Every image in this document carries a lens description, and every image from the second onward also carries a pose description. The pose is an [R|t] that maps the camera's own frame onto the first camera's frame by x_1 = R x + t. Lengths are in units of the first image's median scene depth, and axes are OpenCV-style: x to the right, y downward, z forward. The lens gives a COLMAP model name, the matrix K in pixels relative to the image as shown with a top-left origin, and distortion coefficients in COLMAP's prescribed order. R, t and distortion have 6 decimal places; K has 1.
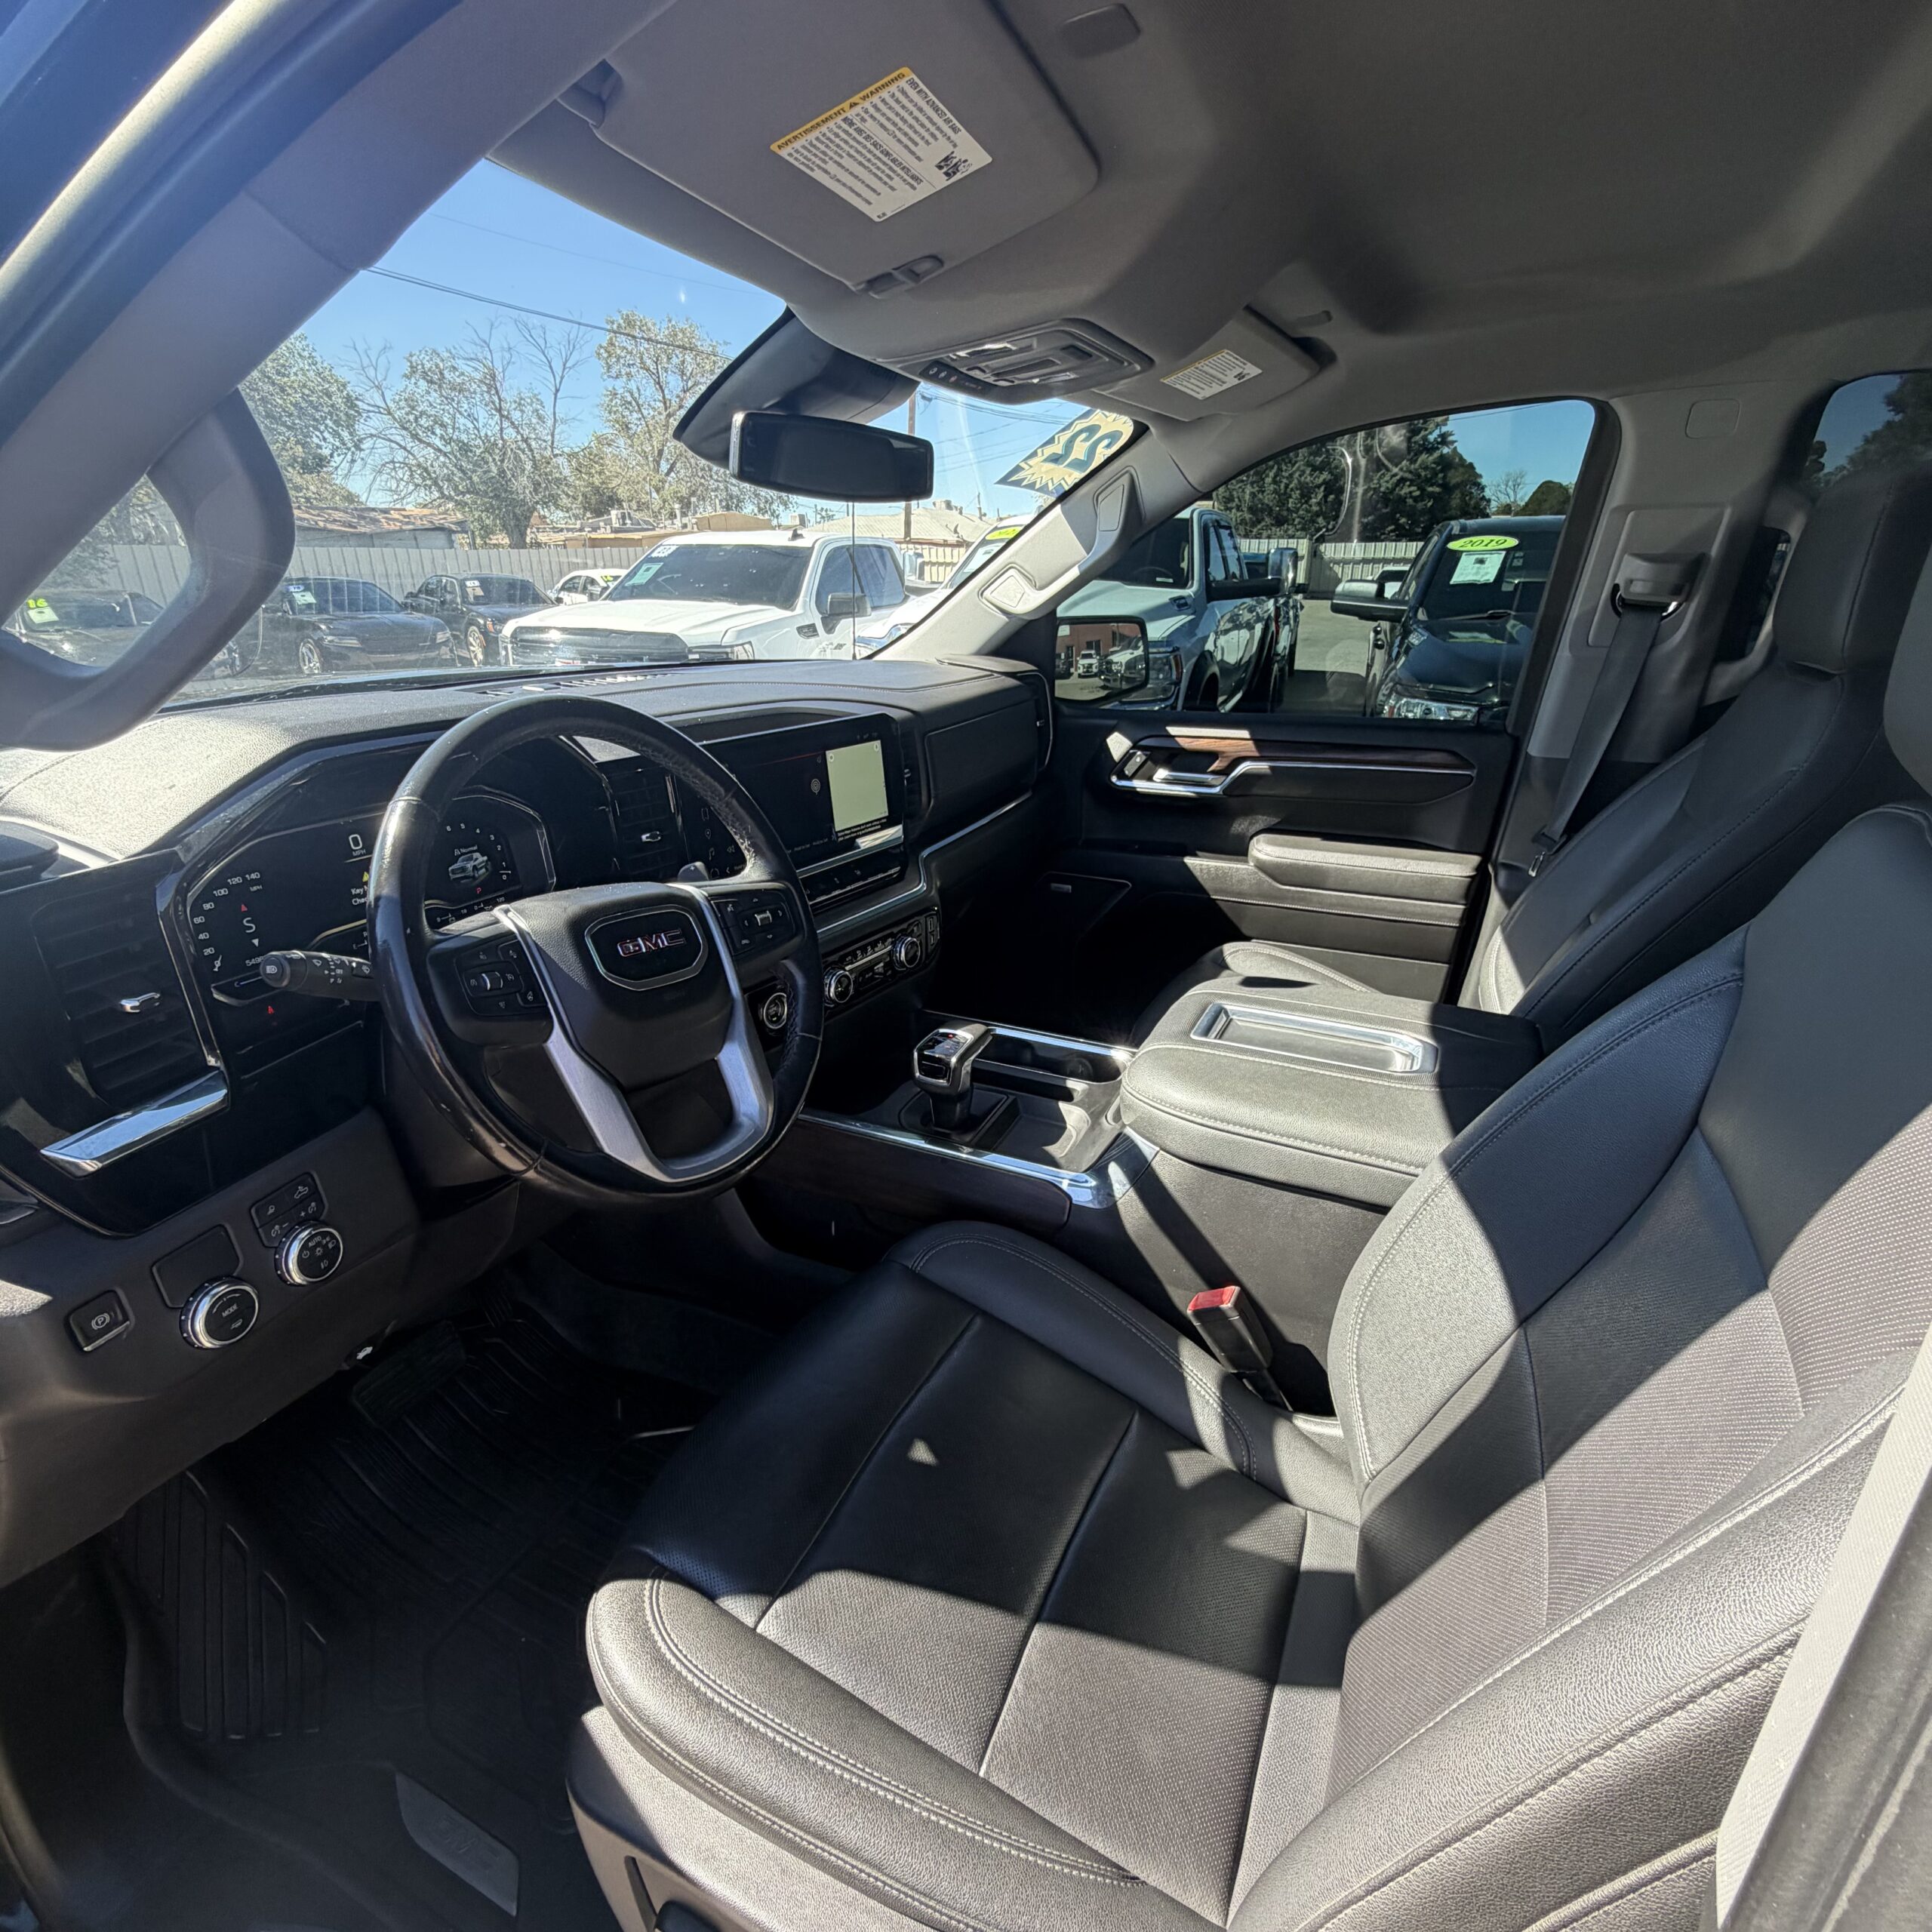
lens RADIAL K [[1017.7, 0, 966.5], [0, 1017.7, 964.4], [0, 0, 1]] dist [-0.002363, -0.001489]
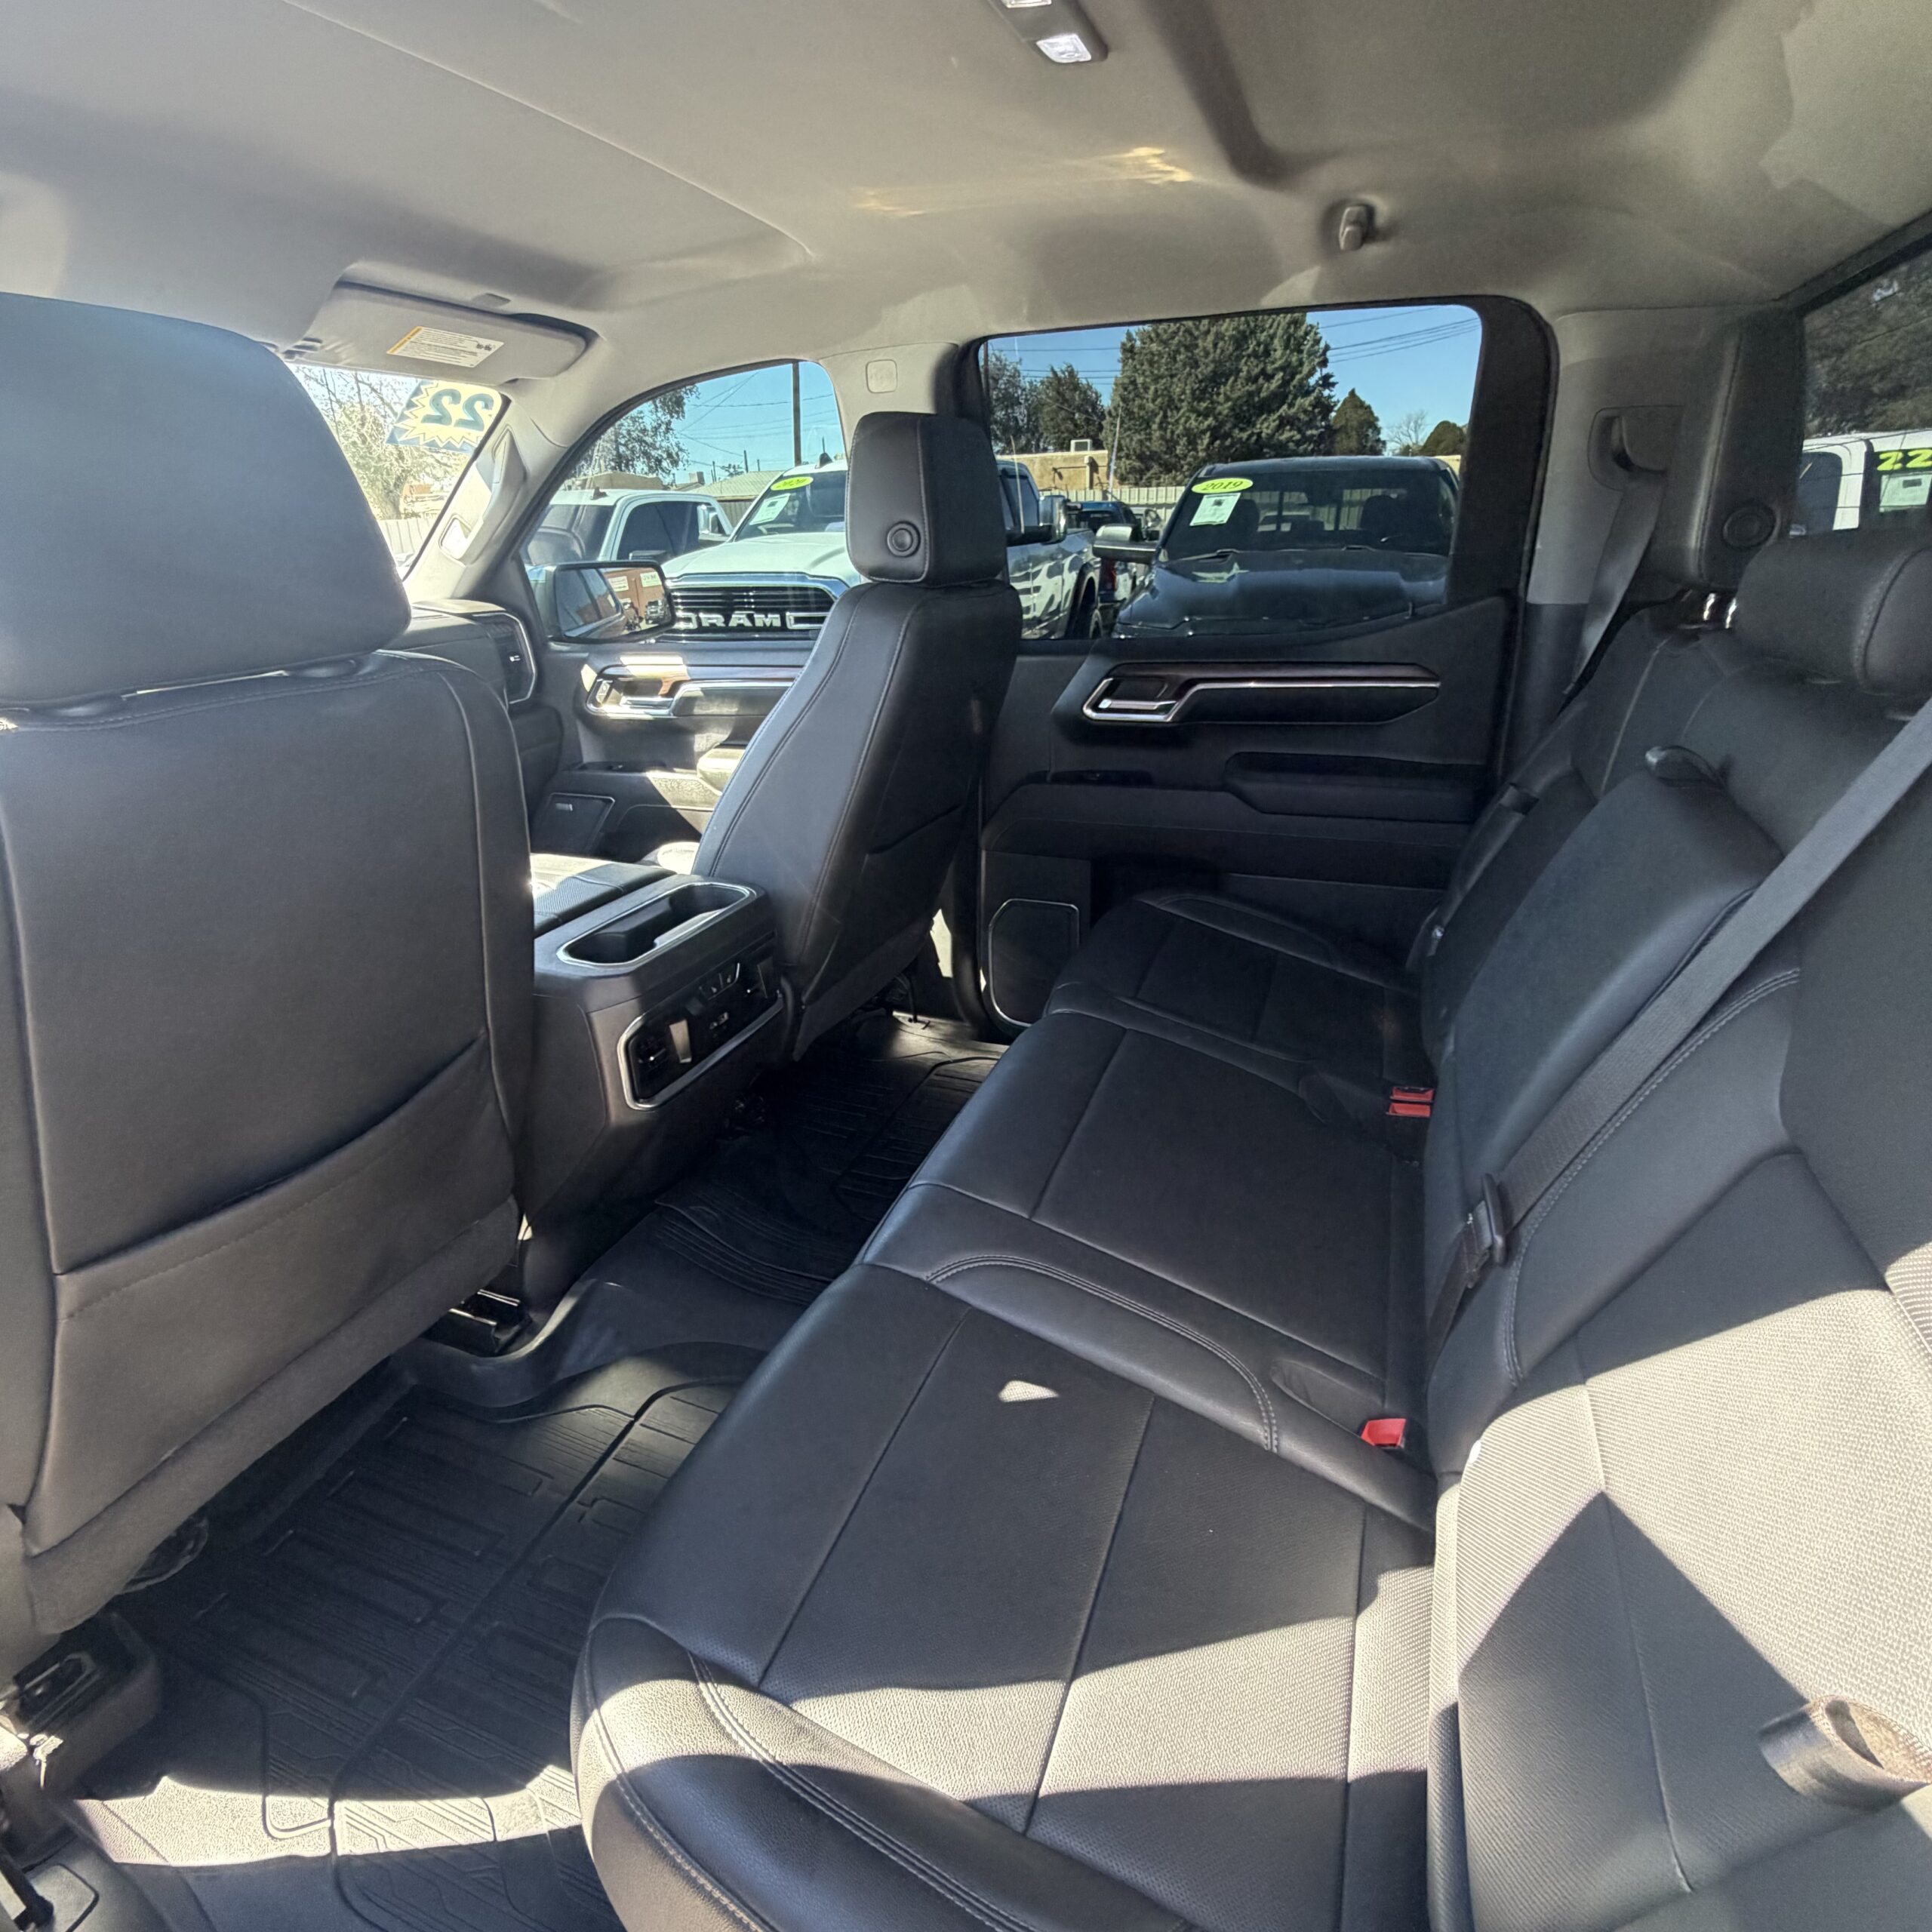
lens RADIAL K [[1017.7, 0, 967.7], [0, 1017.7, 967.5], [0, 0, 1]] dist [-0.002363, -0.001489]
pose [[0.996549, -0.053847, 0.063170, 0.110958], [0.051248, 0.997800, 0.042068, 0.018823], [-0.065296, -0.038686, 0.997116, -0.037914]]
